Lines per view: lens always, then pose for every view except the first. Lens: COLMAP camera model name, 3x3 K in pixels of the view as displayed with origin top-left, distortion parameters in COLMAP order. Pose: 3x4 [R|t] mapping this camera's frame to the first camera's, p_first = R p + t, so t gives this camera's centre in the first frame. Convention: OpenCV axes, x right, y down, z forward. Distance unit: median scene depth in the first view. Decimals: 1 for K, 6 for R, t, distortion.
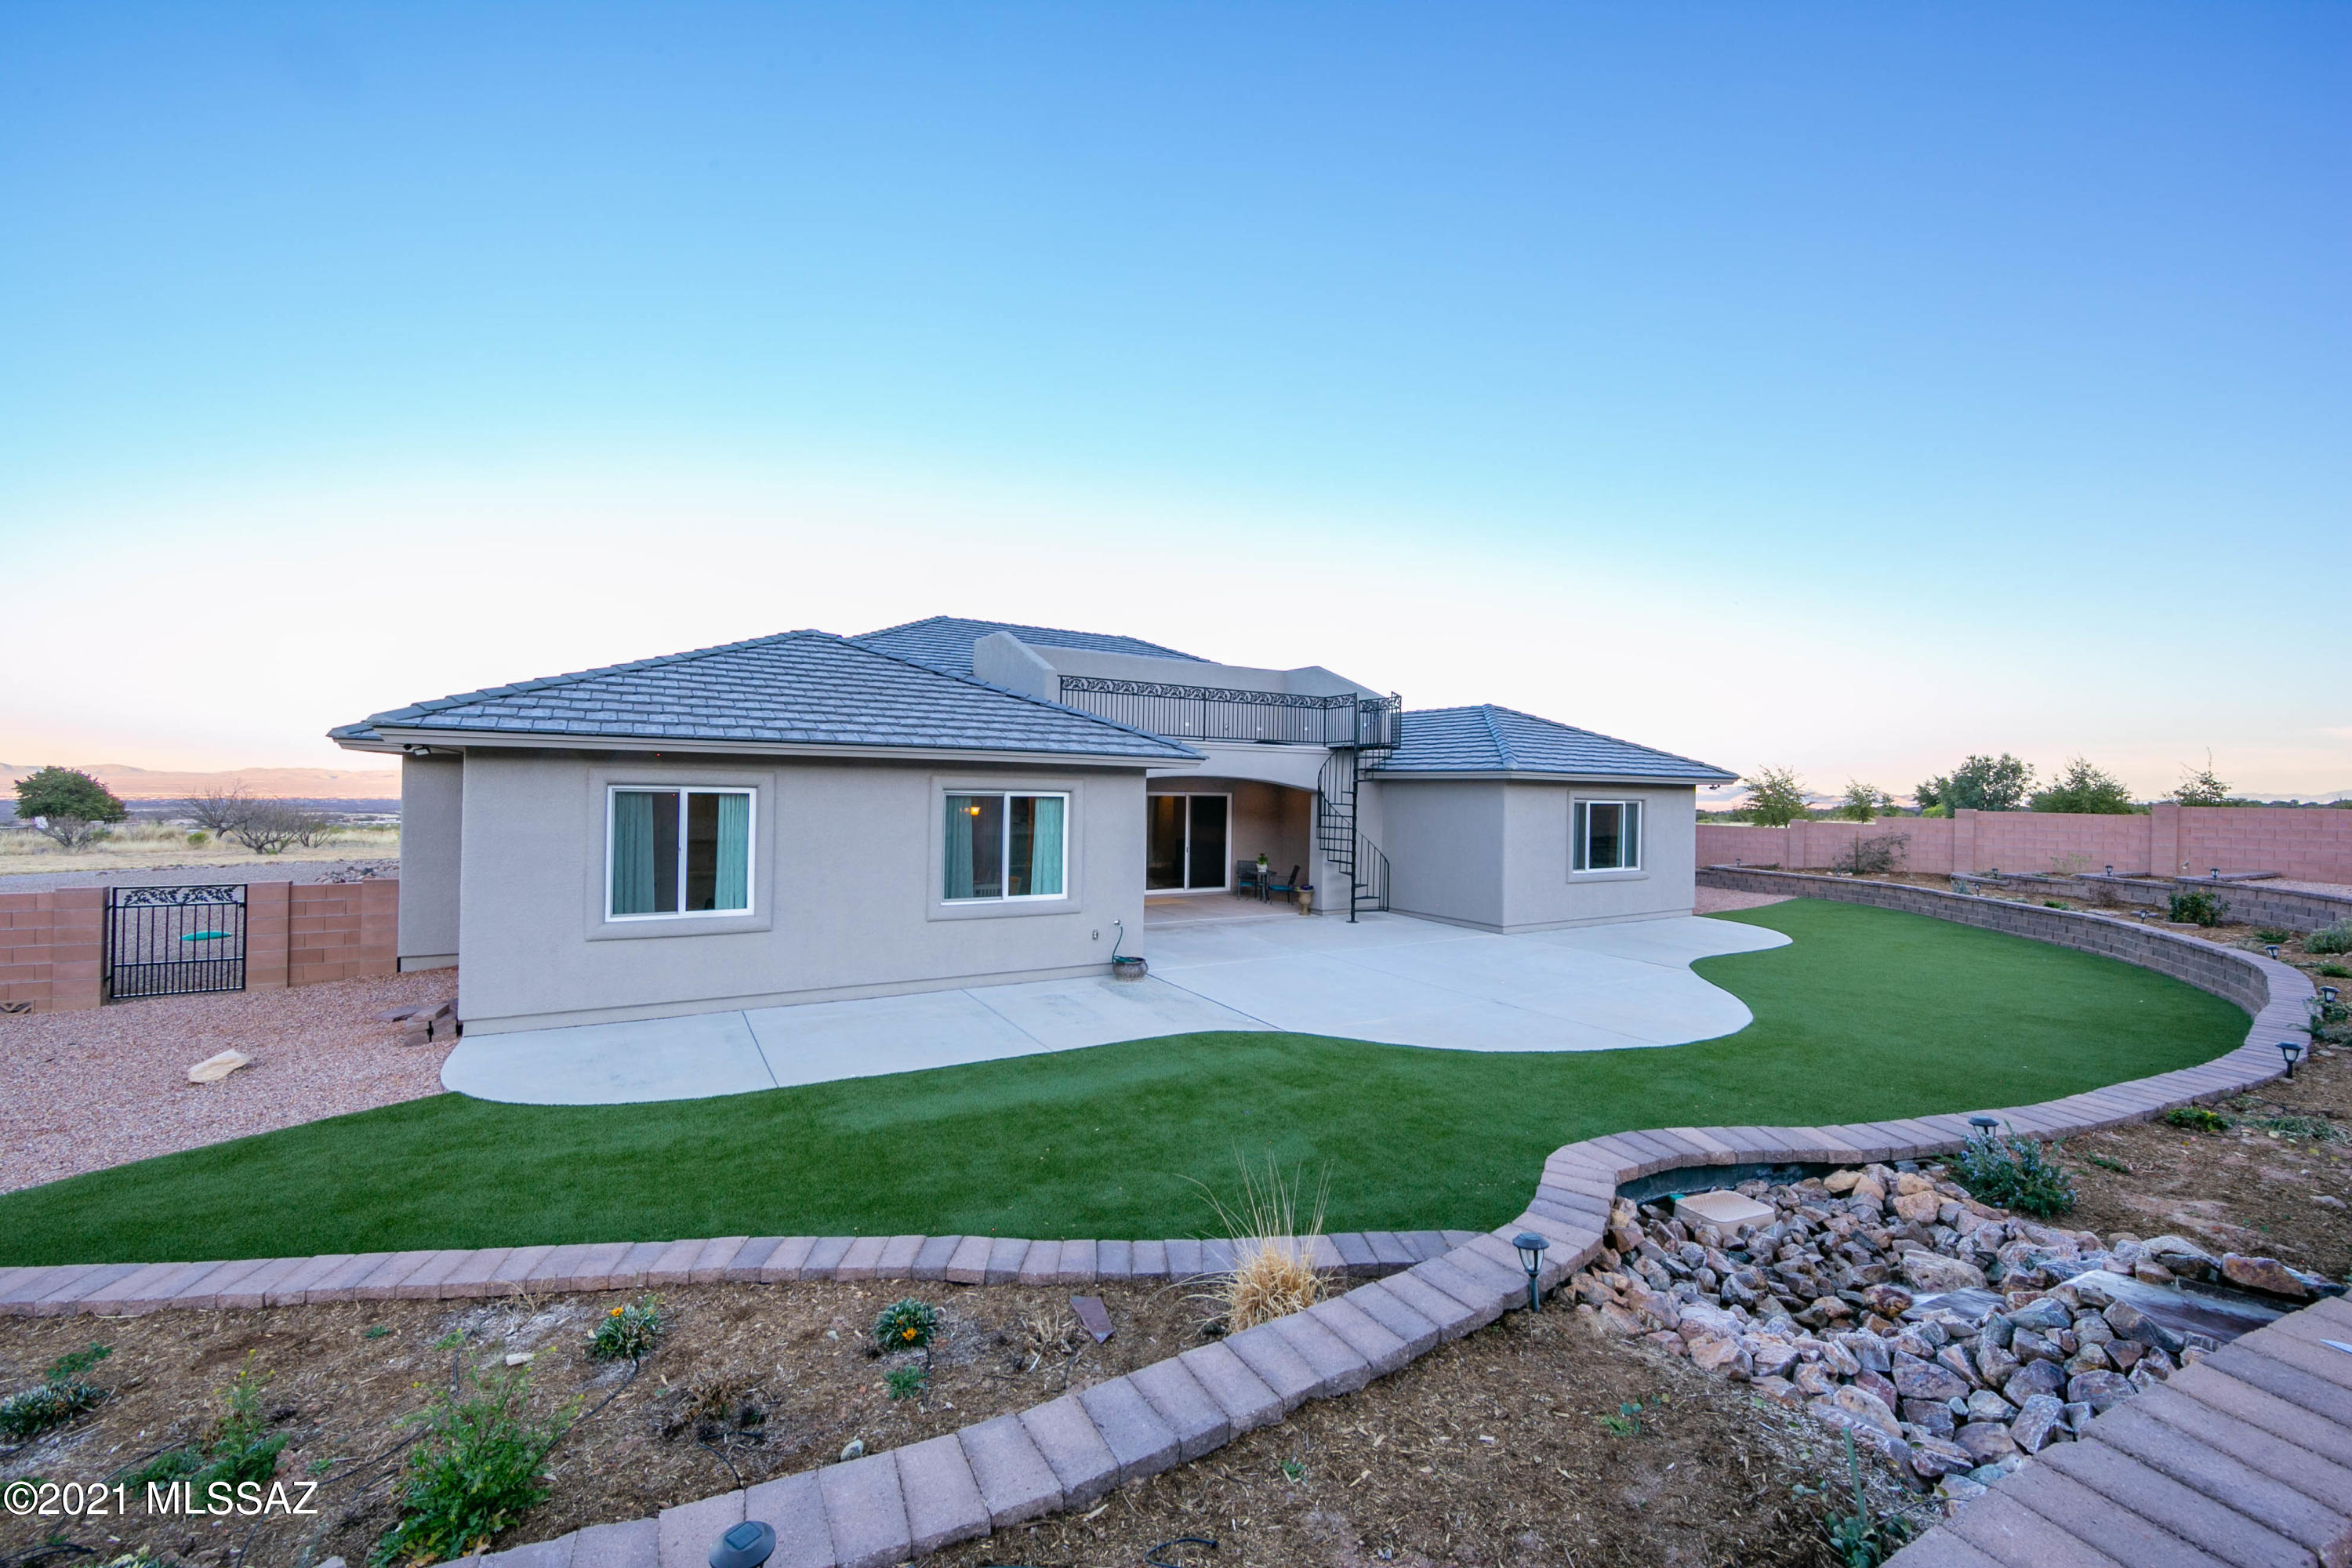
lens RADIAL K [[927.5, 0, 1185.9], [0, 927.5, 793.2], [0, 0, 1]] dist [-0.011416, 0.002140]
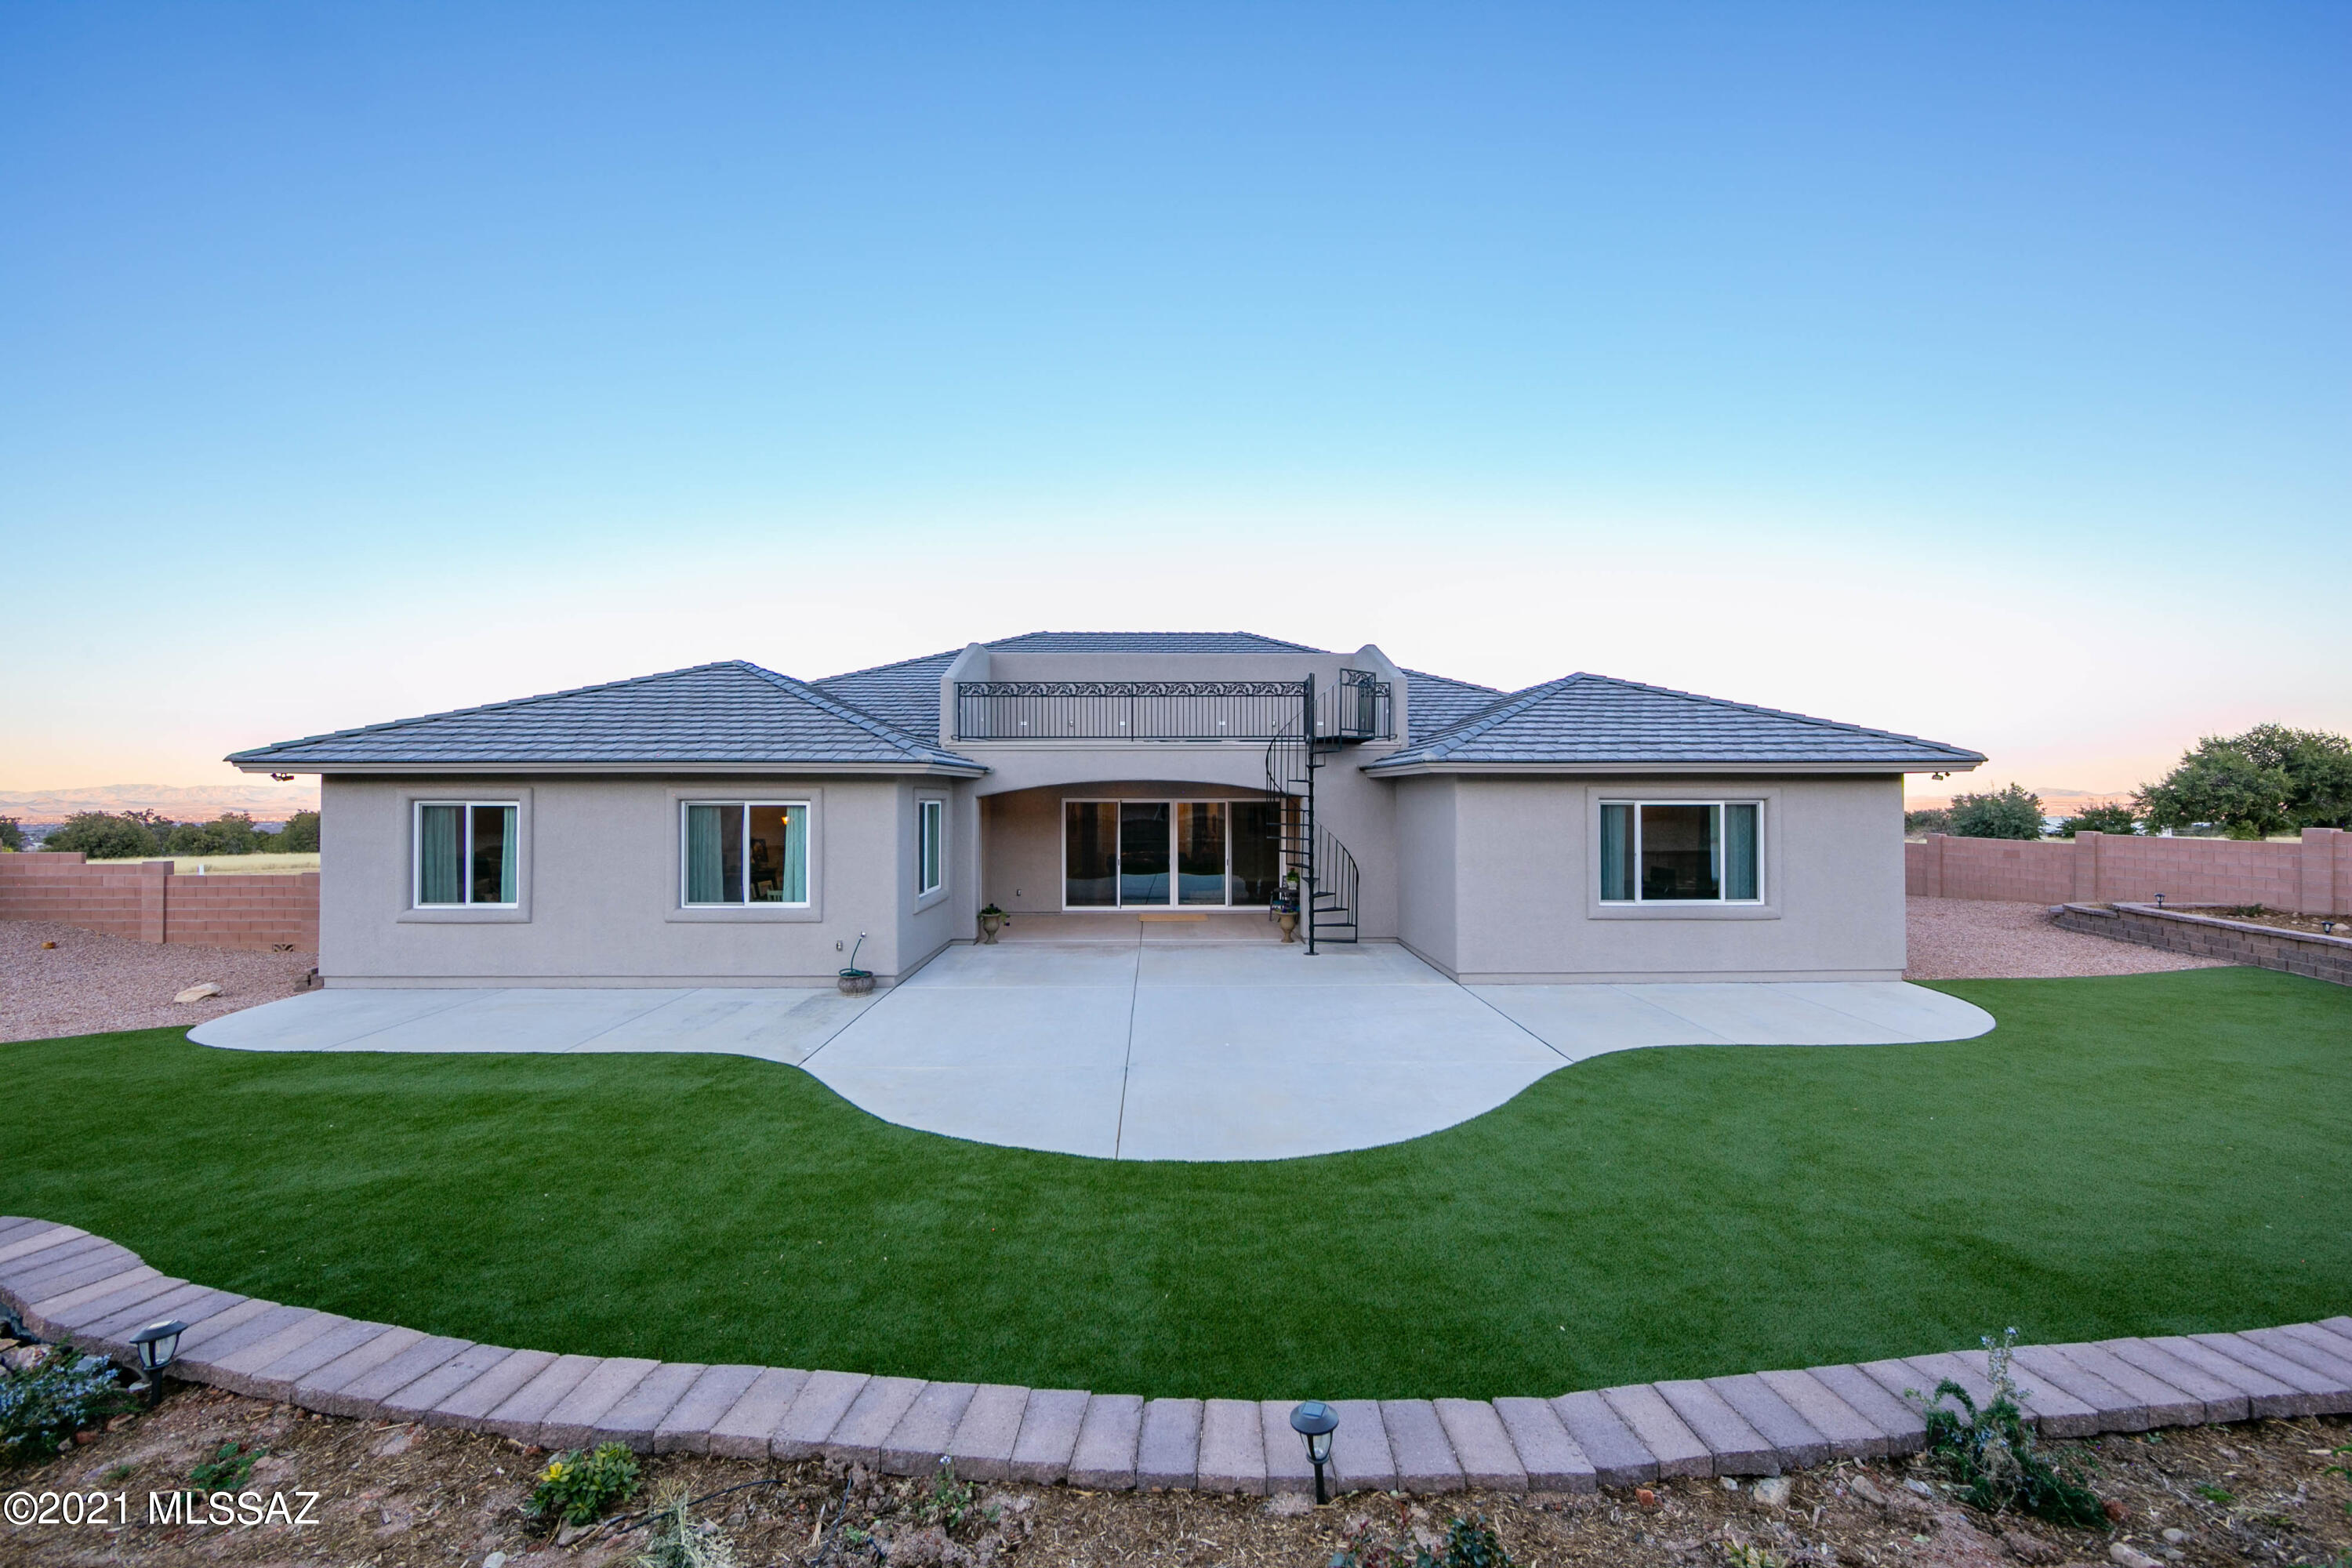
lens RADIAL K [[927.5, 0, 1170.2], [0, 927.5, 787.6], [0, 0, 1]] dist [-0.011416, 0.002140]
pose [[0.863227, -0.022251, -0.504326, 0.539163], [0.014120, 0.999701, -0.019939, 0.007641], [0.504619, 0.010091, 0.863283, 0.252326]]
